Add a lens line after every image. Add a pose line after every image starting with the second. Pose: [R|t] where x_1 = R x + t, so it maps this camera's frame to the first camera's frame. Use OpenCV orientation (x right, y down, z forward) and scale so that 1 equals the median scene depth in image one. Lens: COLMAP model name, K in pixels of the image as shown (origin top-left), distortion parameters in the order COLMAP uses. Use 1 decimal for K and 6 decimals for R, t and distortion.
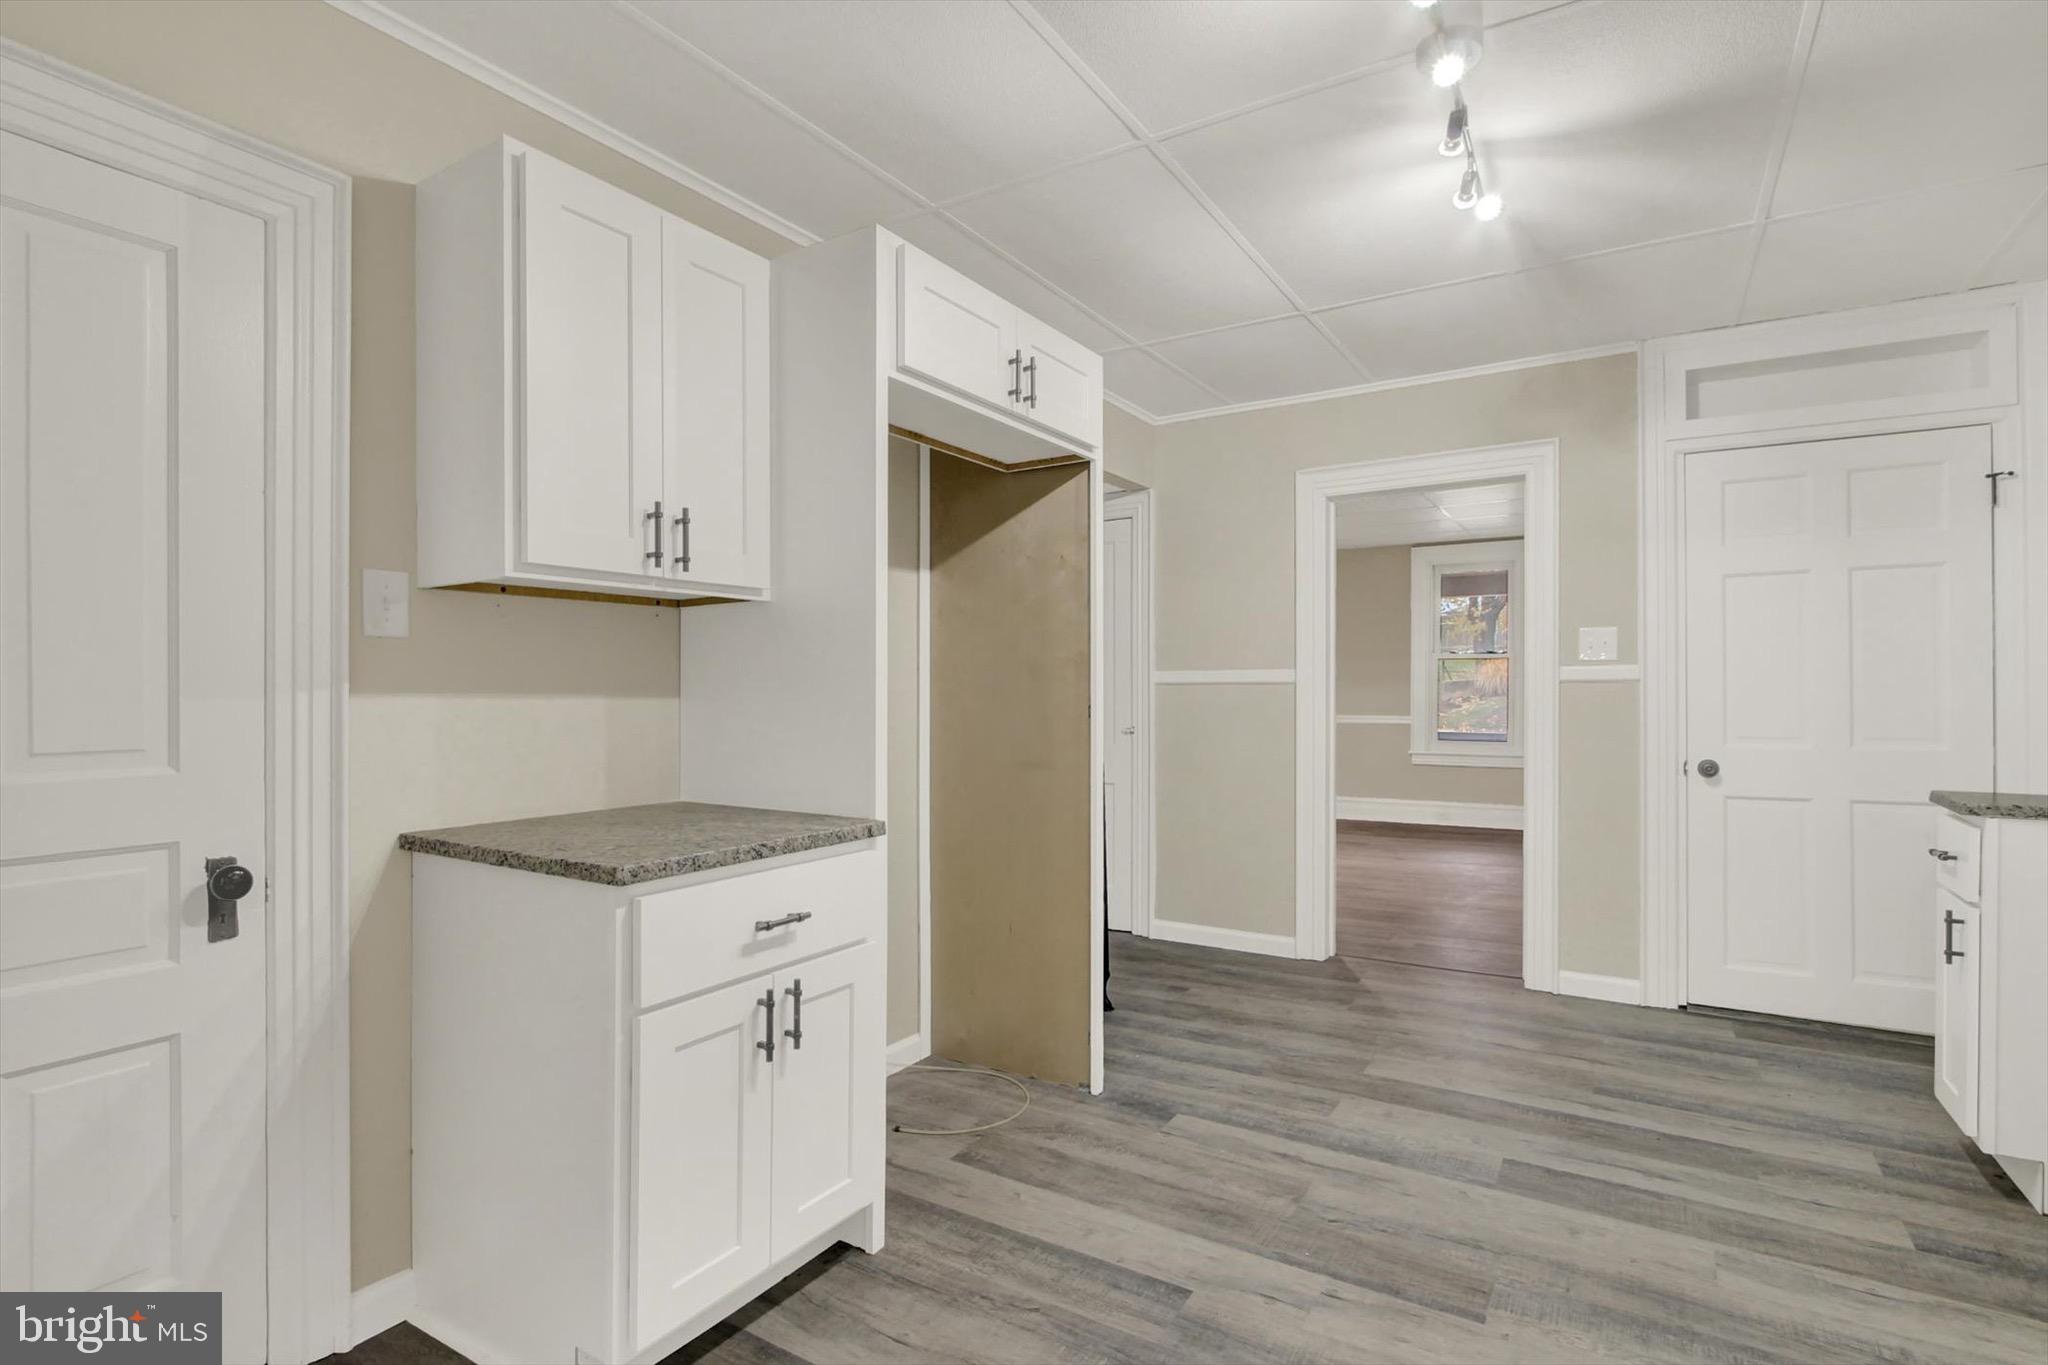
lens RADIAL K [[1011.5, 0, 1021.7], [0, 1011.5, 691.6], [0, 0, 1]] dist [-0.003525, 0.002522]
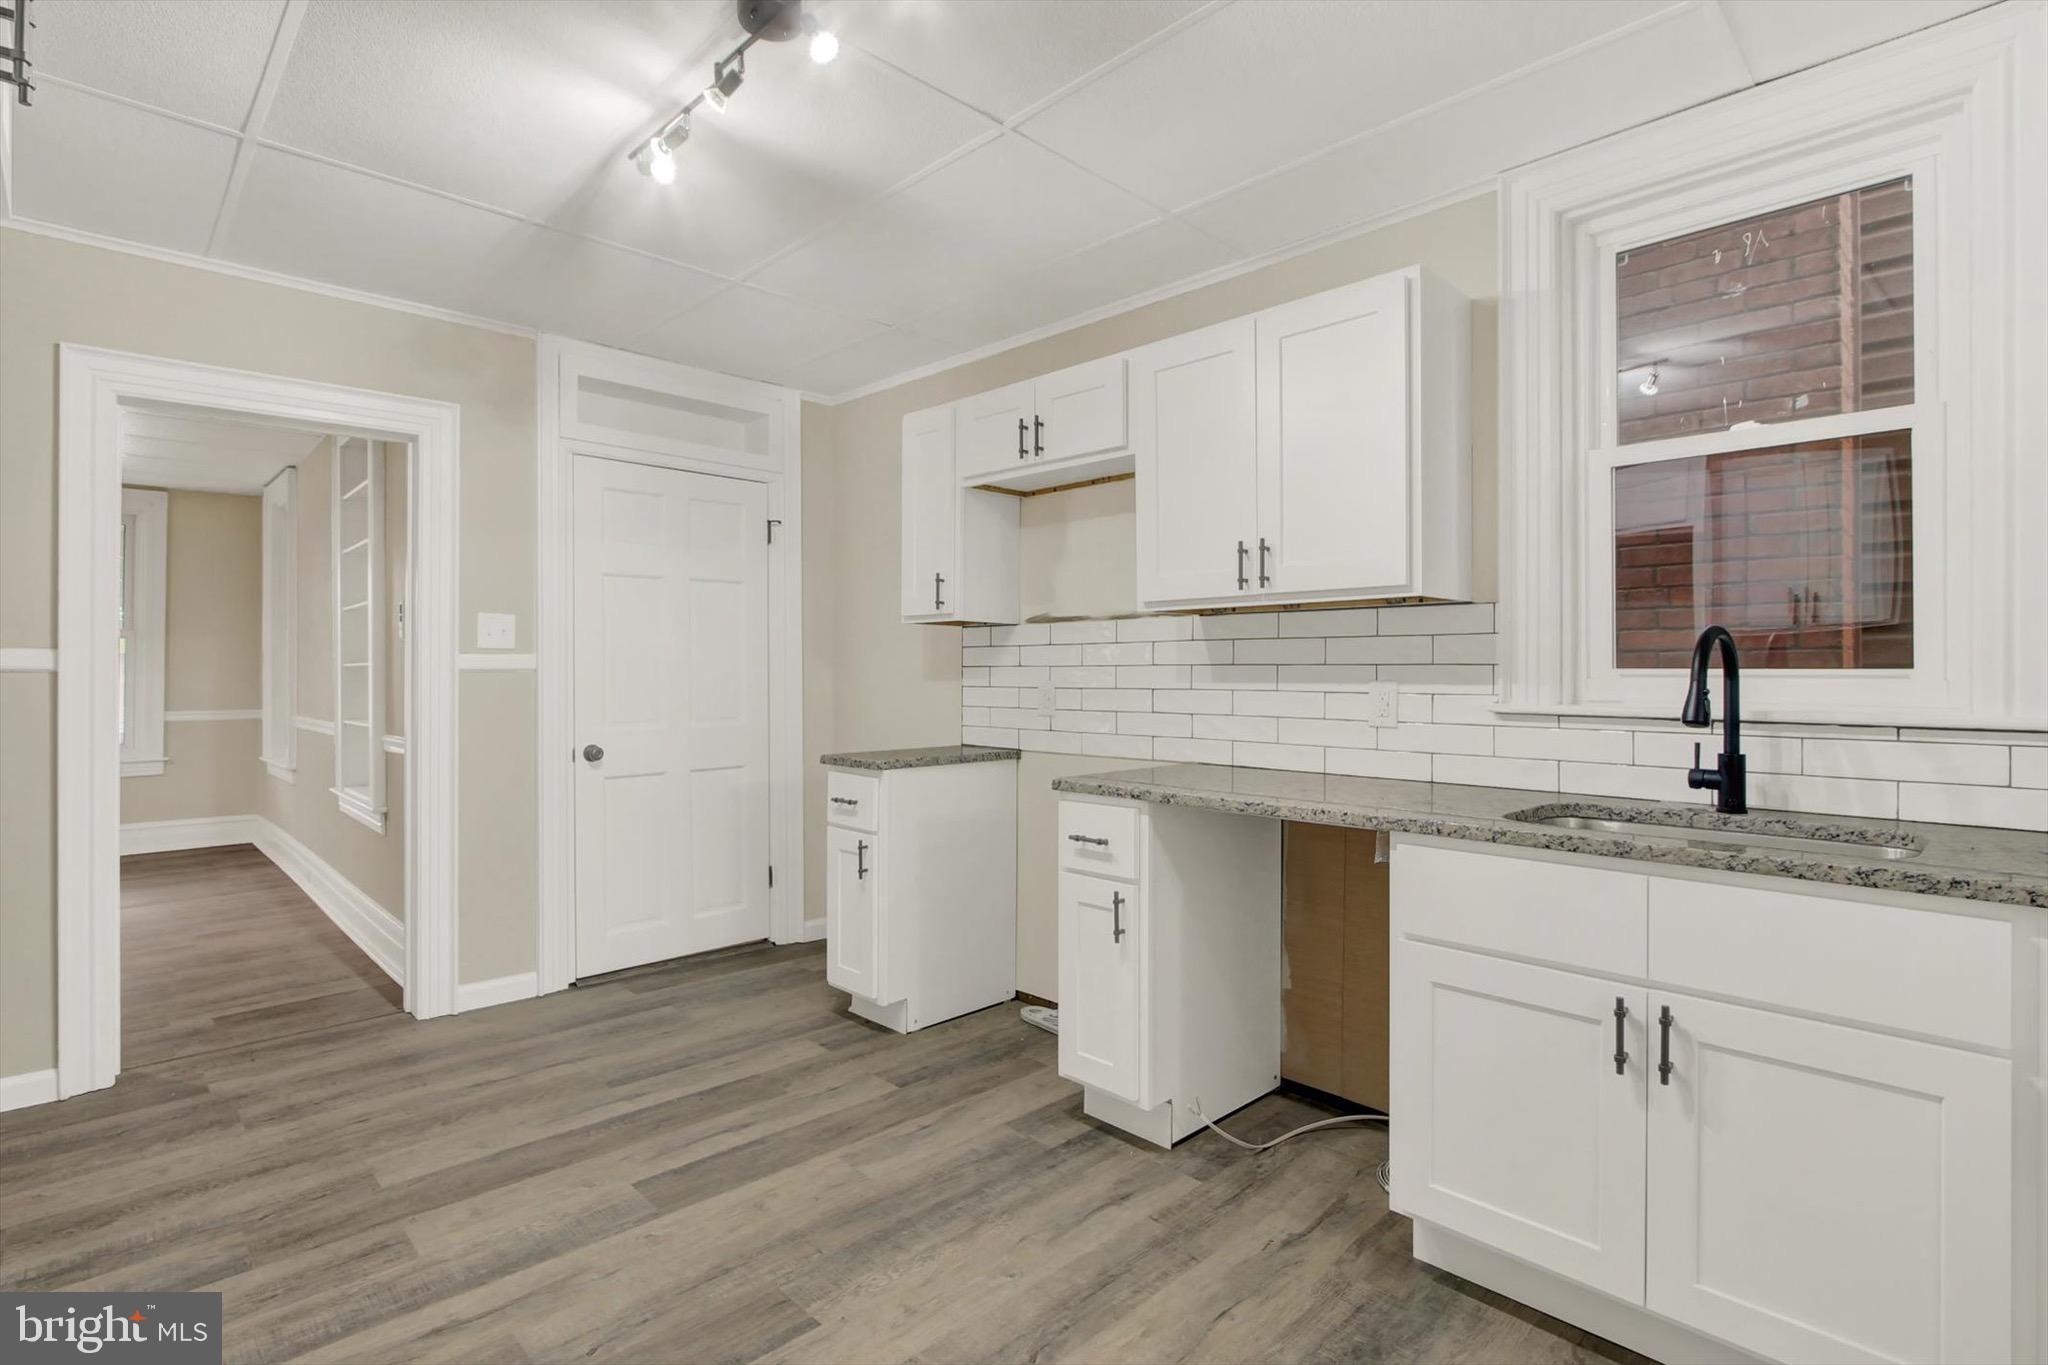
lens RADIAL K [[1011.5, 0, 1016.0], [0, 1011.5, 661.6], [0, 0, 1]] dist [-0.003525, 0.002522]
pose [[0.241730, 0.011334, 0.970277, -0.302576], [0.001693, 0.999925, -0.012102, -0.008010], [-0.970342, 0.004568, 0.241693, 0.371431]]
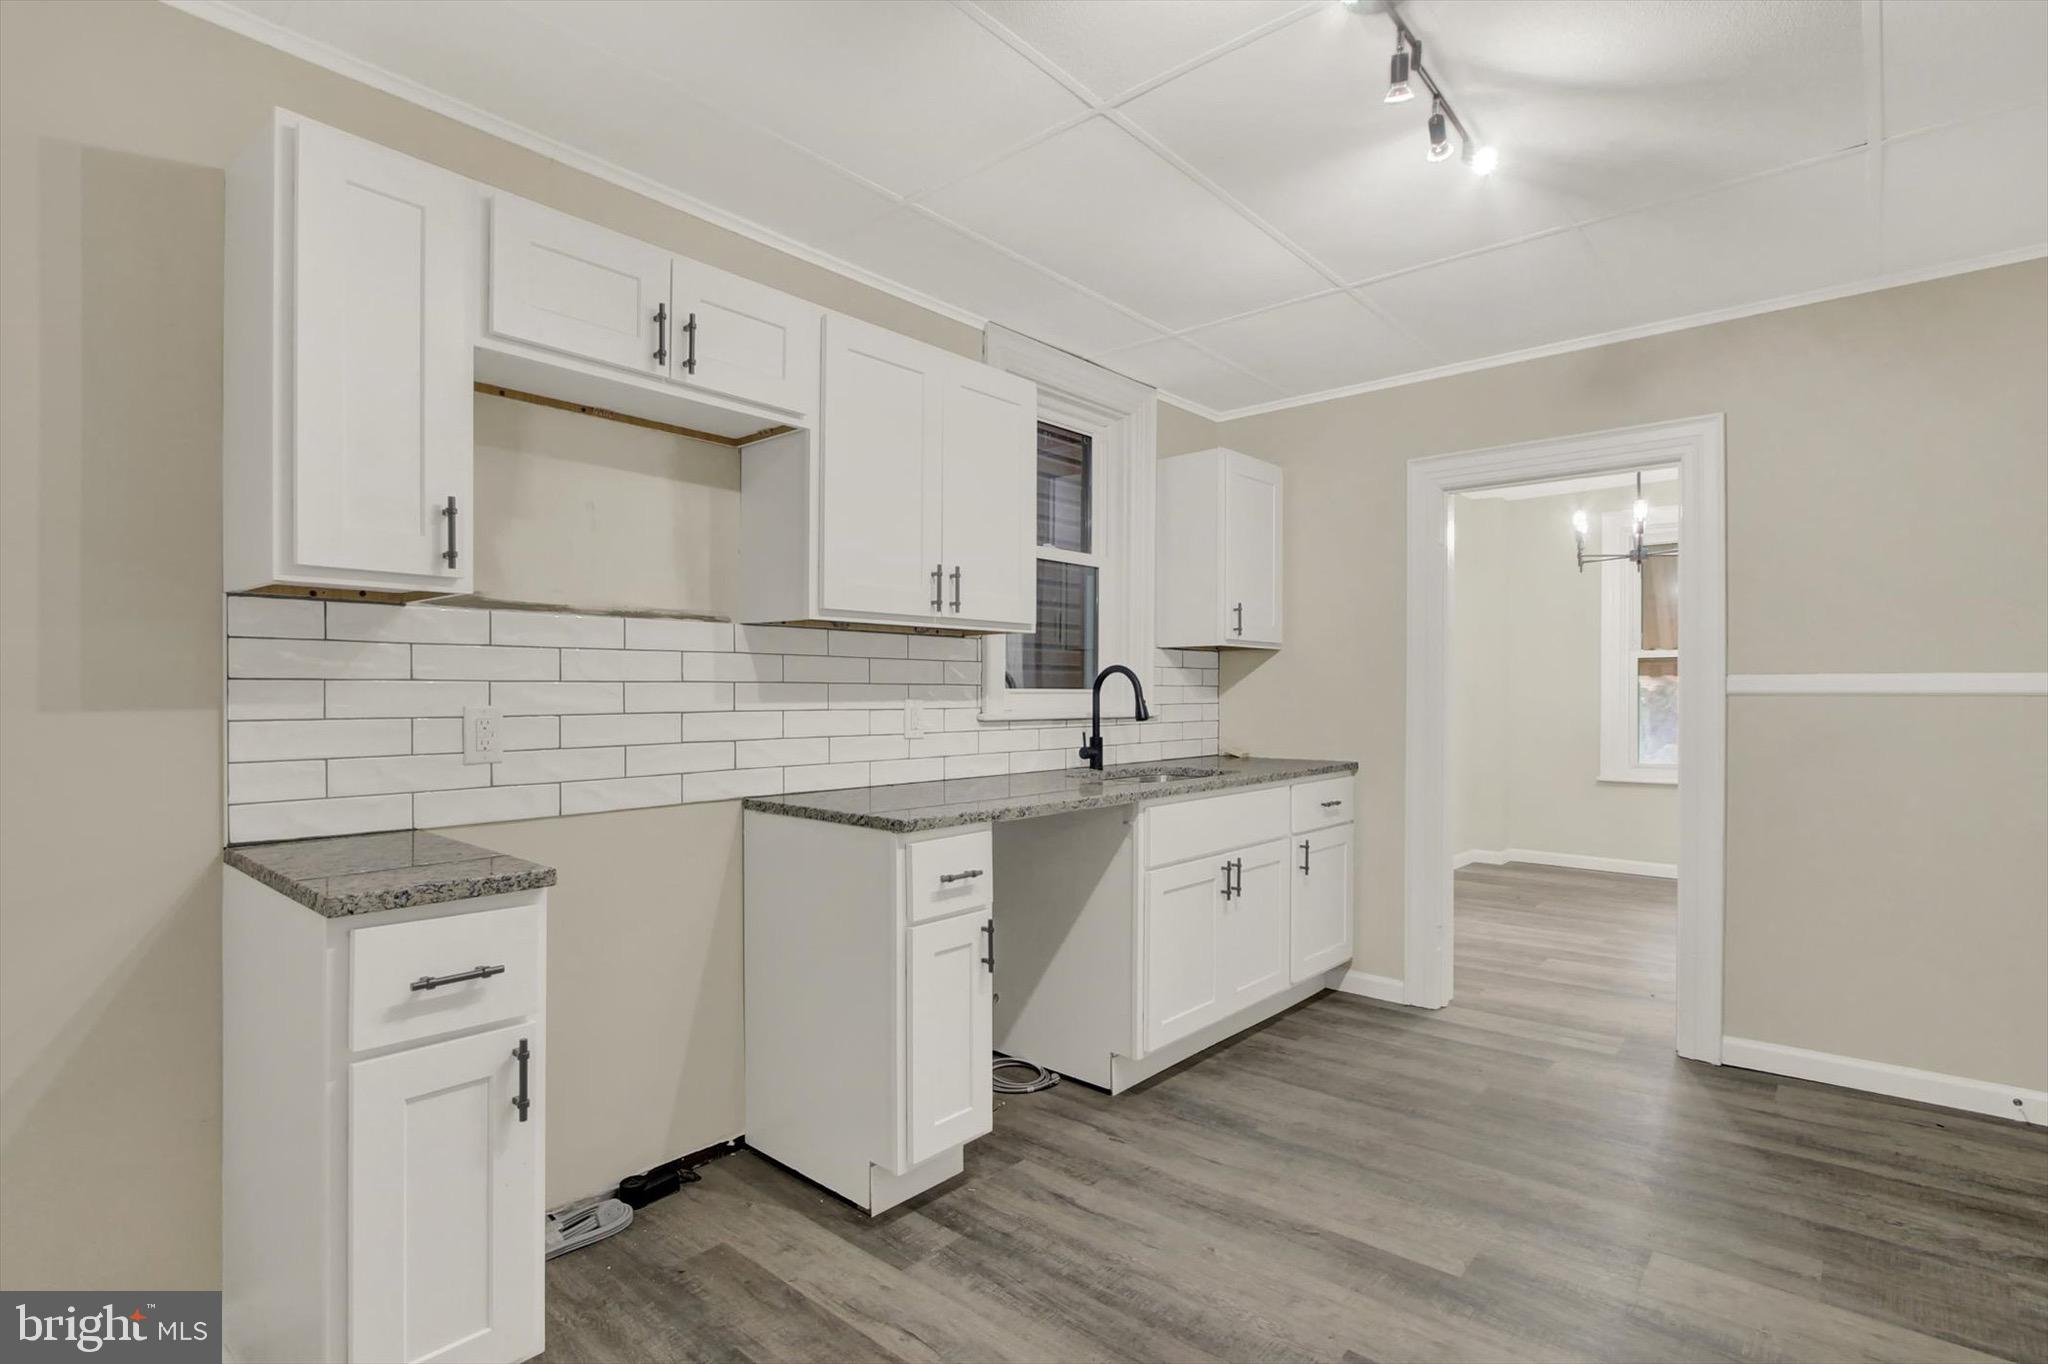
lens RADIAL K [[1011.5, 0, 1019.5], [0, 1011.5, 687.1], [0, 0, 1]] dist [-0.003525, 0.002522]
pose [[-0.989878, 0.000733, 0.141920, 0.410818], [0.000419, 0.999997, -0.002239, -0.010497], [-0.141921, -0.002156, -0.989876, 1.309496]]
